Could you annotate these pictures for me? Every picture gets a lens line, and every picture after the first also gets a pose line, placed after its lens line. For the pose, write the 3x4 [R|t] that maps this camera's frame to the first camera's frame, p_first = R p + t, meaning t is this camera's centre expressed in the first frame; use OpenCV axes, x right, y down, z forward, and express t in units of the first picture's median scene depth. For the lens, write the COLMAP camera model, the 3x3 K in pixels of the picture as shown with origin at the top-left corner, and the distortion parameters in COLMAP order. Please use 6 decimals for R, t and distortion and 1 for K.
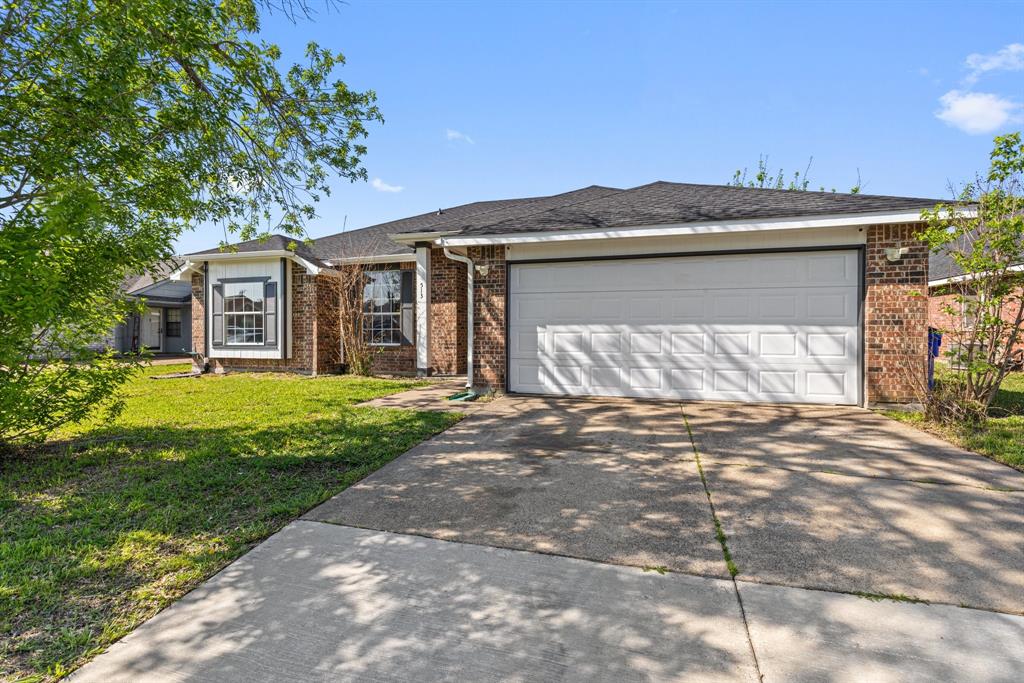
lens RADIAL K [[472.5, 0, 512.0], [0, 472.5, 341.5], [0, 0, 1]] dist [0.000711, -0.000191]
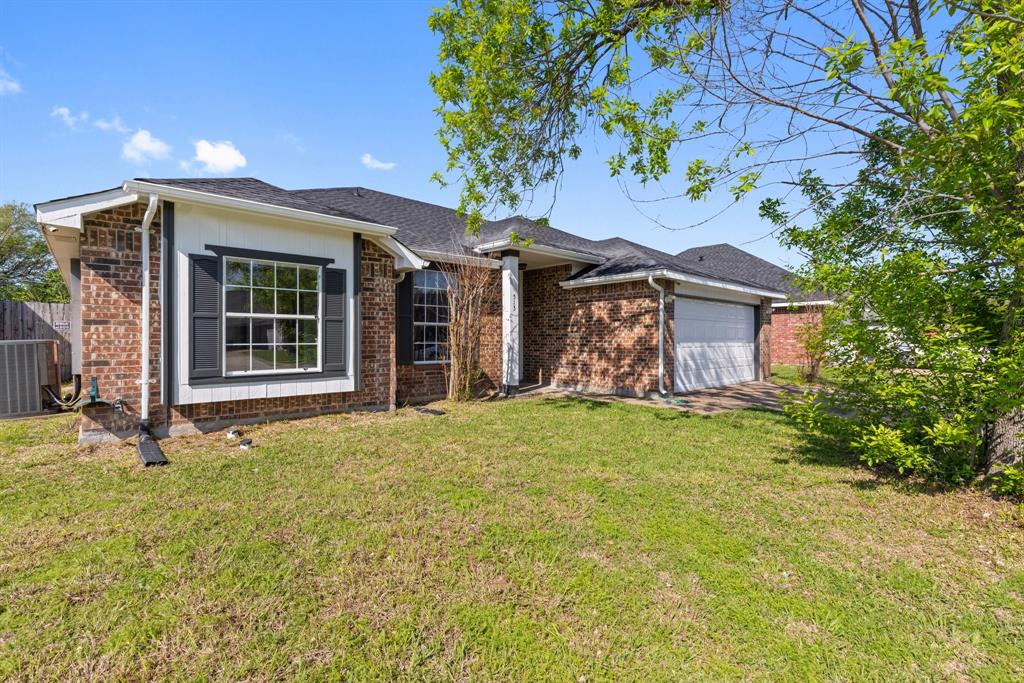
lens RADIAL K [[472.5, 0, 512.0], [0, 472.5, 341.5], [0, 0, 1]] dist [0.000711, -0.000191]
pose [[0.512441, -0.004053, 0.858713, -0.922942], [0.012338, 0.999920, -0.002644, -0.026239], [-0.858634, 0.011950, 0.512450, 0.488869]]
